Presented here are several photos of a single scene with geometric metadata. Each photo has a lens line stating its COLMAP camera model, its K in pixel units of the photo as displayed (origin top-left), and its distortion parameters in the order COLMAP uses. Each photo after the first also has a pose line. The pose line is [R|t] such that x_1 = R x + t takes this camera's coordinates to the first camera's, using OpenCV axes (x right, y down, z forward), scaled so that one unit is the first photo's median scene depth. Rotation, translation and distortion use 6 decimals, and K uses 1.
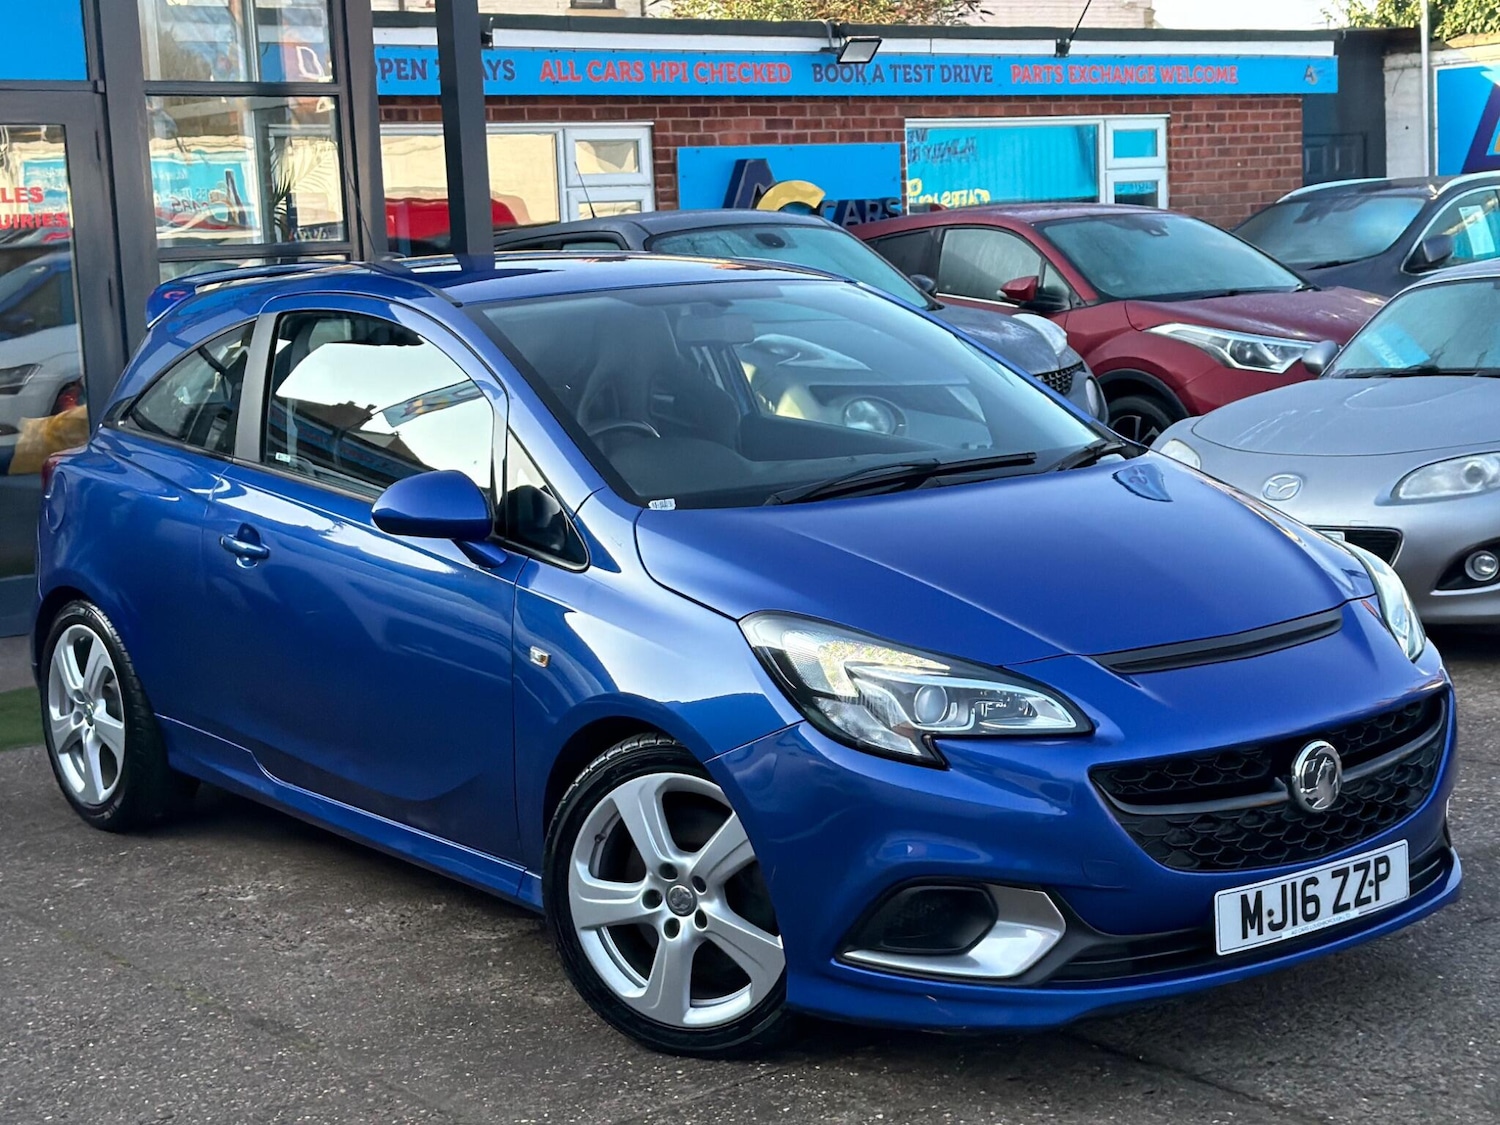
lens RADIAL K [[2302.4, 0, 750.0], [0, 2302.4, 562.5], [0, 0, 1]] dist [0.190672, -0.109746]
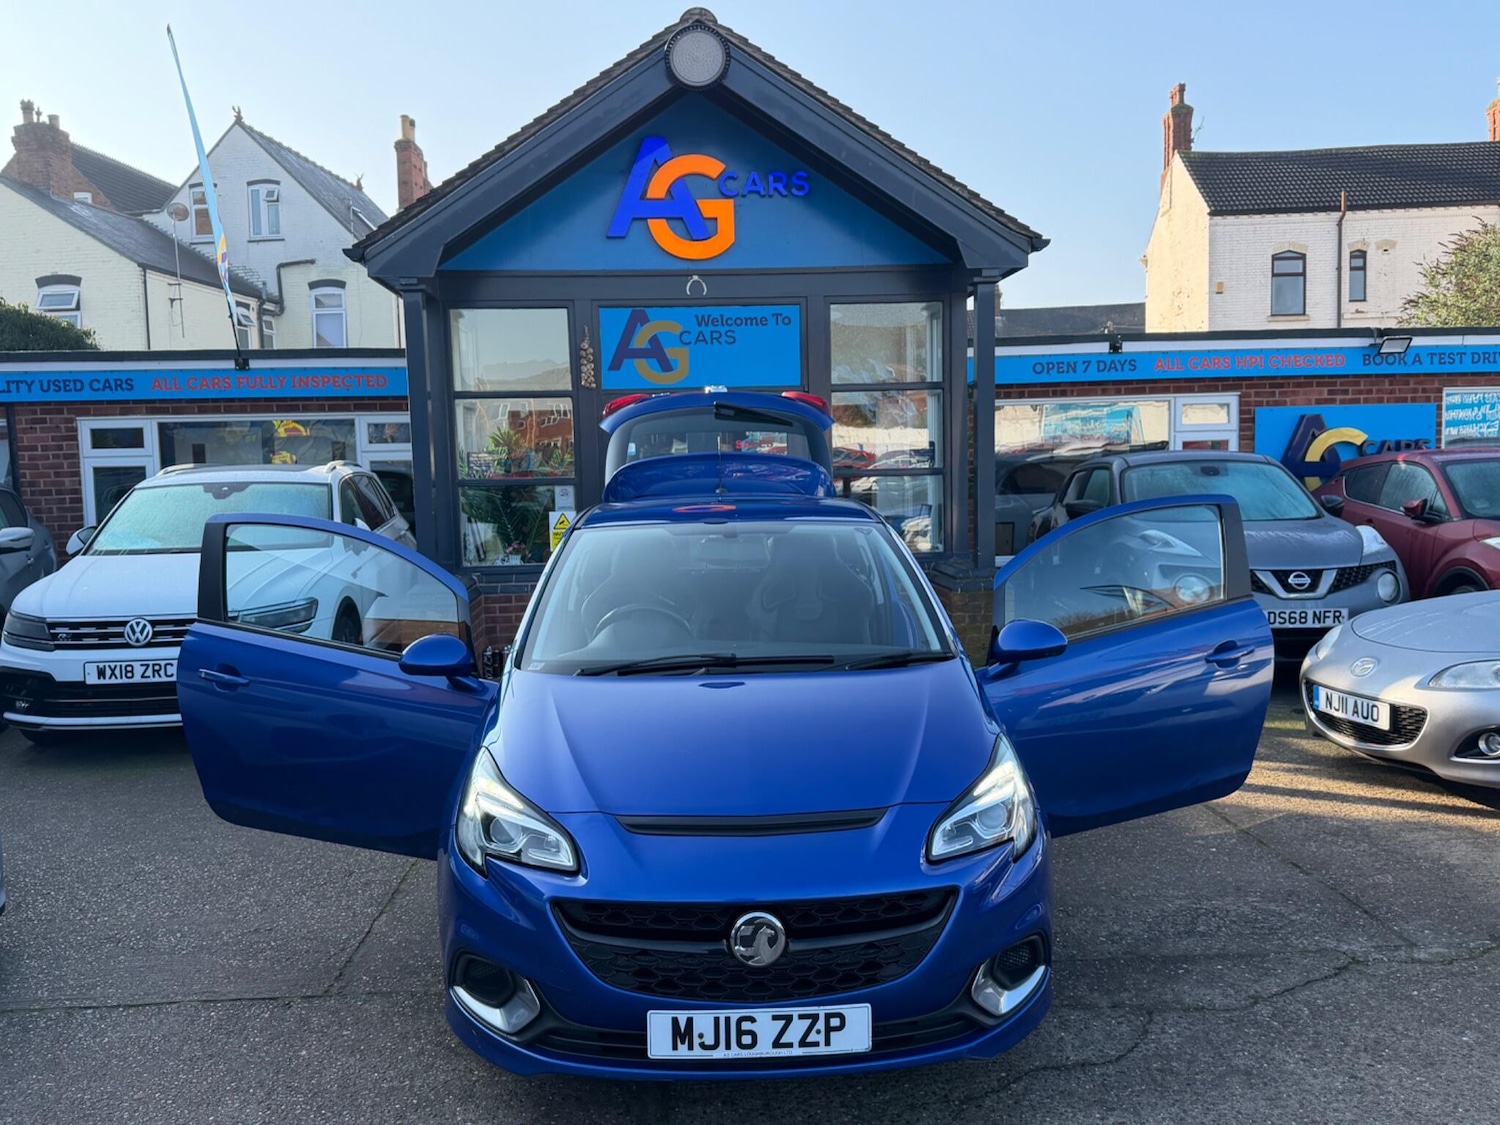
lens RADIAL K [[1163.2, 0, 752.1], [0, 1163.2, 607.4], [0, 0, 1]] dist [0.047611, -0.093146]
pose [[0.817899, 0.091369, -0.568061, 0.287514], [-0.092803, 0.995332, 0.026475, -0.051505], [0.567828, 0.031064, 0.822561, 0.230448]]
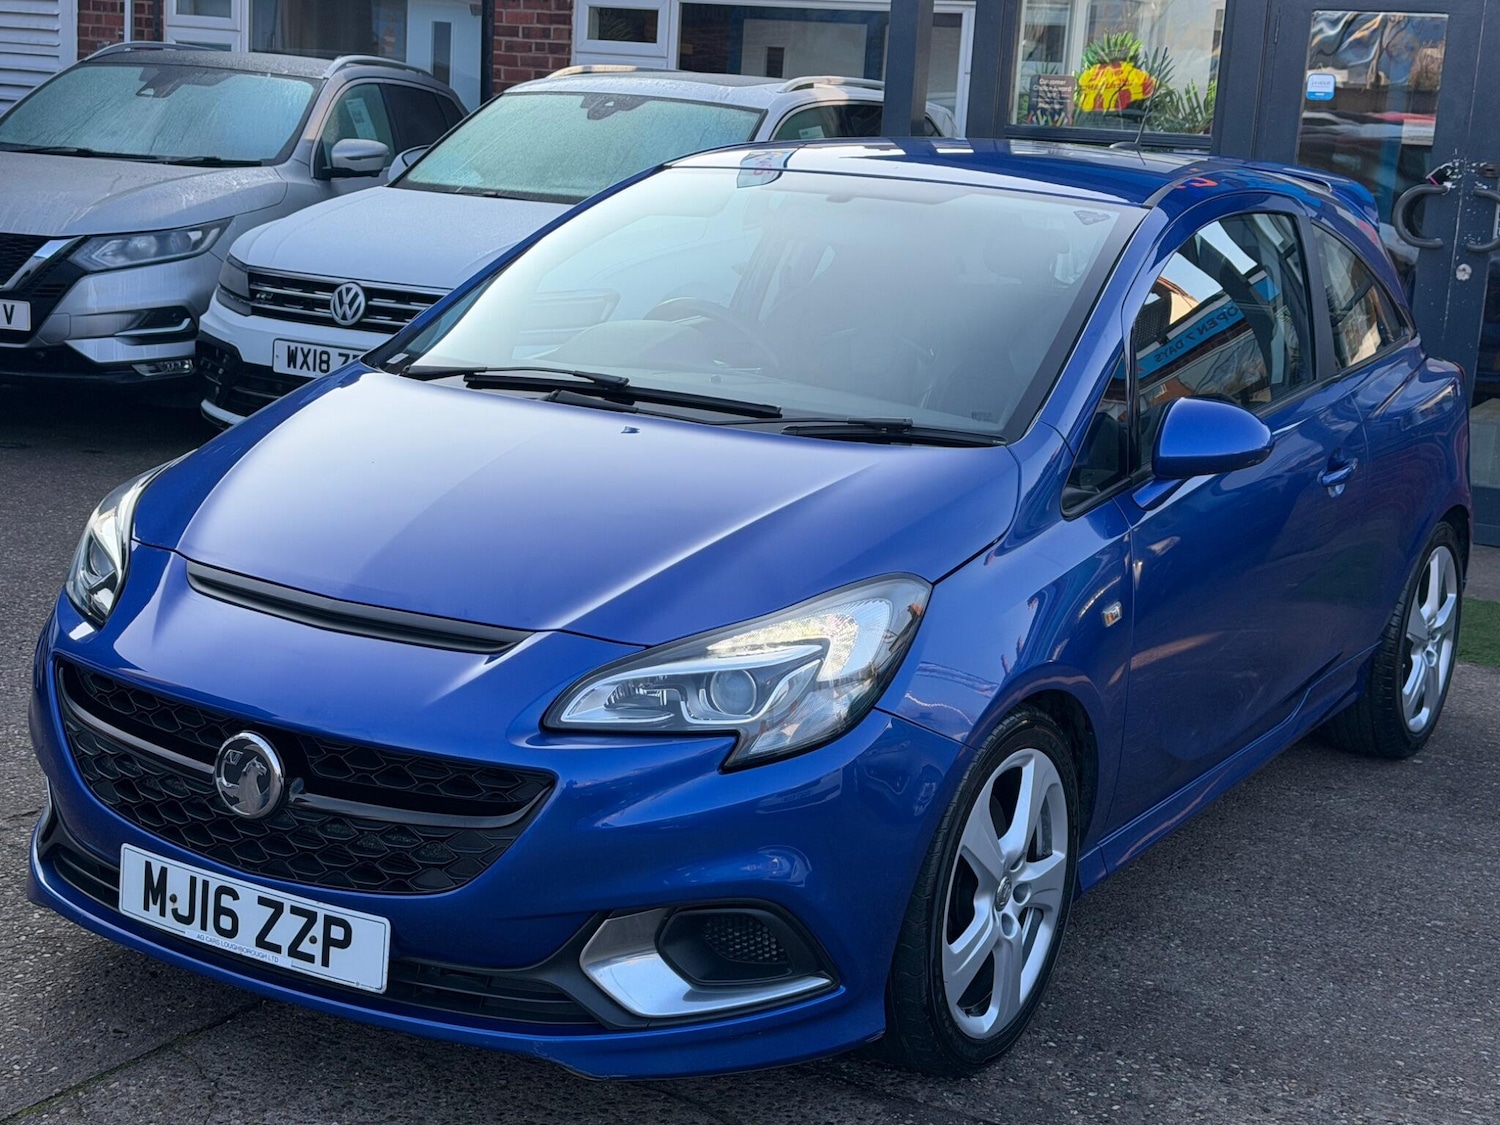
lens RADIAL K [[2247.5, 0, 750.0], [0, 2247.5, 562.5], [0, 0, 1]] dist [-0.036338, -0.107826]
pose [[0.415417, 0.247675, -0.875263, 0.483850], [-0.214162, 0.961800, 0.170517, -0.074275], [0.884061, 0.116612, 0.452591, 0.388450]]
